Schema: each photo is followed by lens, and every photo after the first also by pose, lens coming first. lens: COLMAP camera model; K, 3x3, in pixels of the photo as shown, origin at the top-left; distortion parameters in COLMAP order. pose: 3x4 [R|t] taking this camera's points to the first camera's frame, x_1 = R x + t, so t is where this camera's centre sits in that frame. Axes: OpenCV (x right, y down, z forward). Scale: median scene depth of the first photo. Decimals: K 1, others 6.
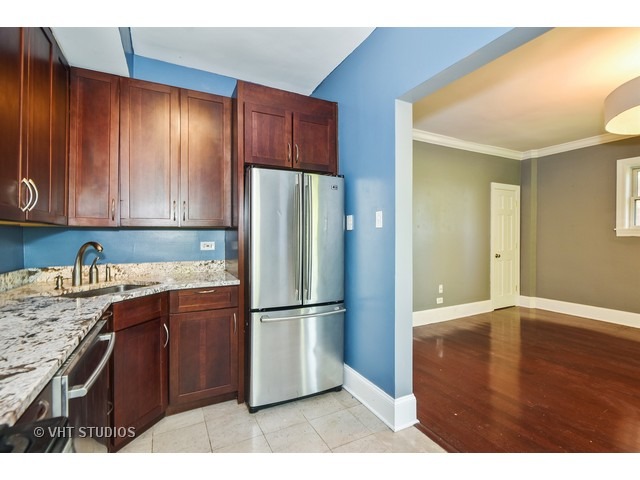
lens RADIAL K [[299.2, 0, 320.0], [0, 299.2, 240.0], [0, 0, 1]] dist [-0.001986, -0.000364]
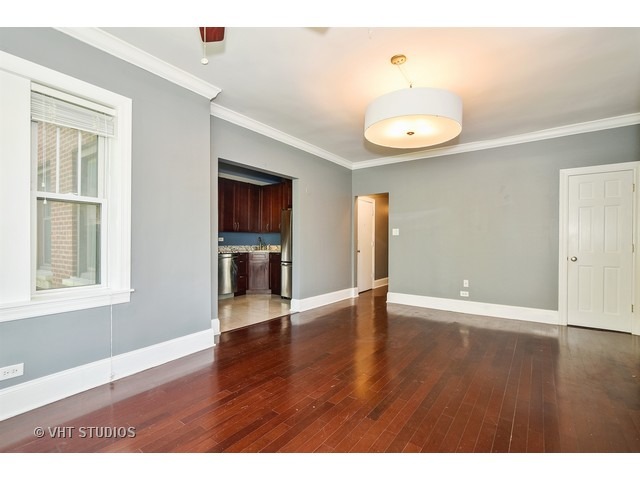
lens RADIAL K [[299.2, 0, 320.0], [0, 299.2, 240.0], [0, 0, 1]] dist [-0.001986, -0.000364]
pose [[0.449540, 0.011264, -0.893189, 2.182001], [-0.007916, 0.999931, 0.008627, 0.001397], [0.893225, 0.003192, 0.449598, 0.053572]]
